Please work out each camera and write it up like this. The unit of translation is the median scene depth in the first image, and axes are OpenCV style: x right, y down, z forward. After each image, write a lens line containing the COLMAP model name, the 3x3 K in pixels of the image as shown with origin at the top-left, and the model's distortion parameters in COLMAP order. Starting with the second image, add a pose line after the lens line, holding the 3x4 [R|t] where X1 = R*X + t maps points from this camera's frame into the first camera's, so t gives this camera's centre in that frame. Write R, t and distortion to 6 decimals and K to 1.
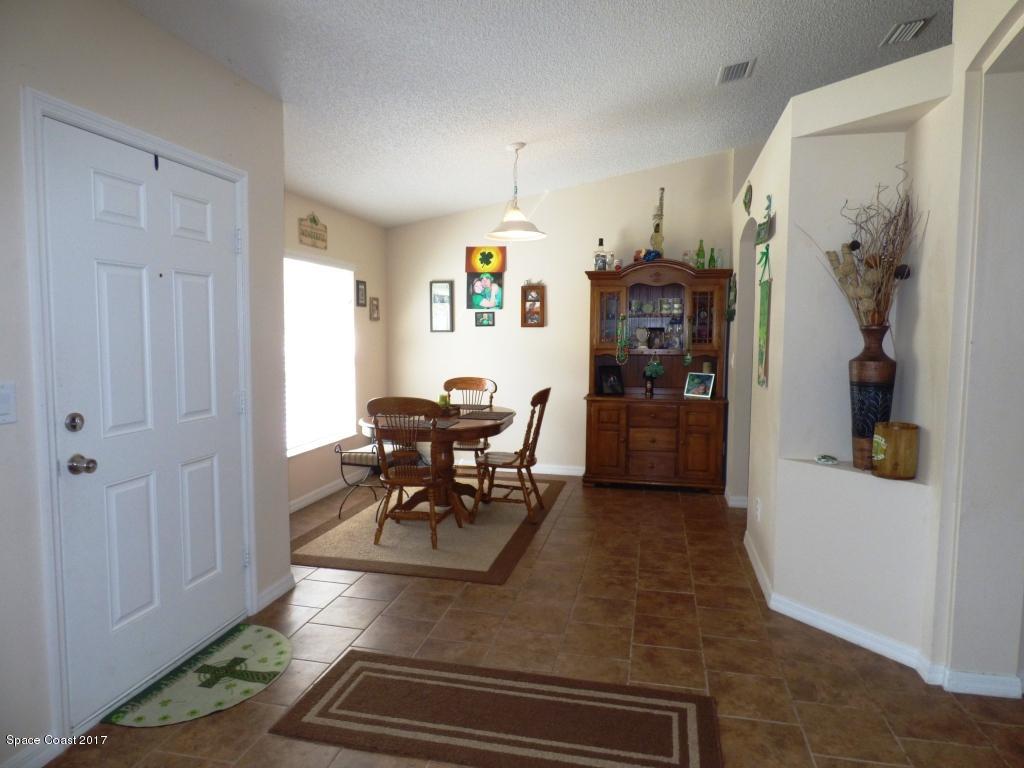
lens RADIAL K [[609.9, 0, 516.5], [0, 609.9, 379.3], [0, 0, 1]] dist [-0.013245, -0.000734]
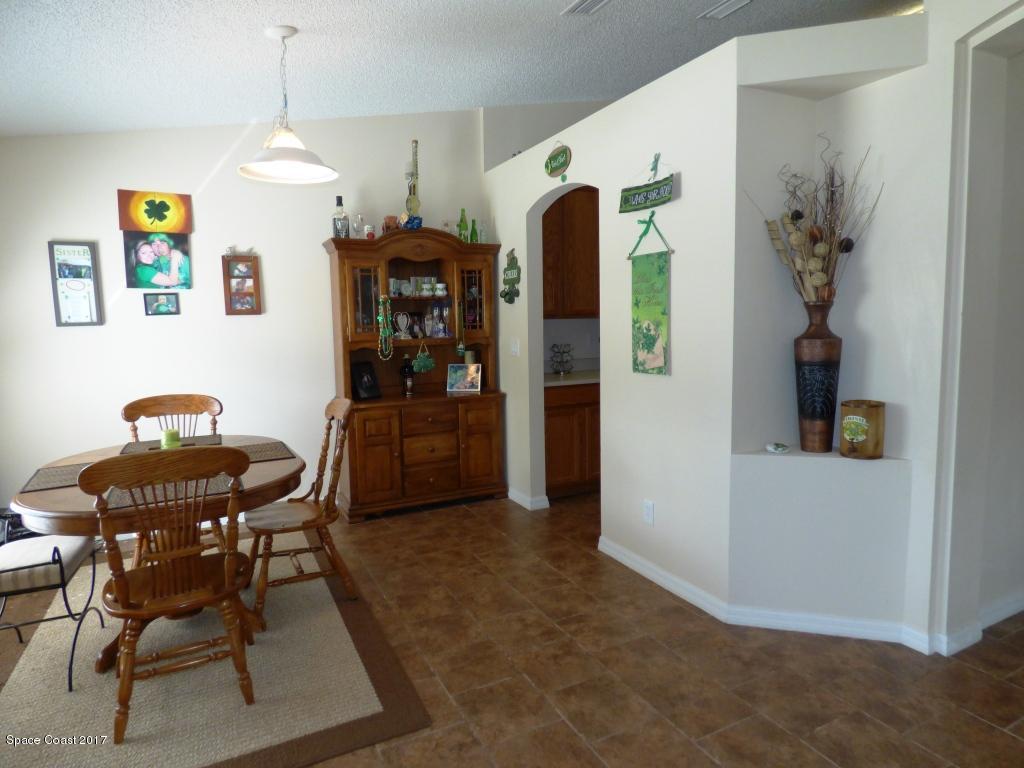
lens RADIAL K [[609.9, 0, 516.5], [0, 609.9, 379.3], [0, 0, 1]] dist [-0.013245, -0.000734]
pose [[0.770146, -0.083191, 0.632420, -0.200372], [0.071701, 0.996466, 0.043763, -0.021814], [-0.633826, 0.011641, 0.773388, 0.288982]]
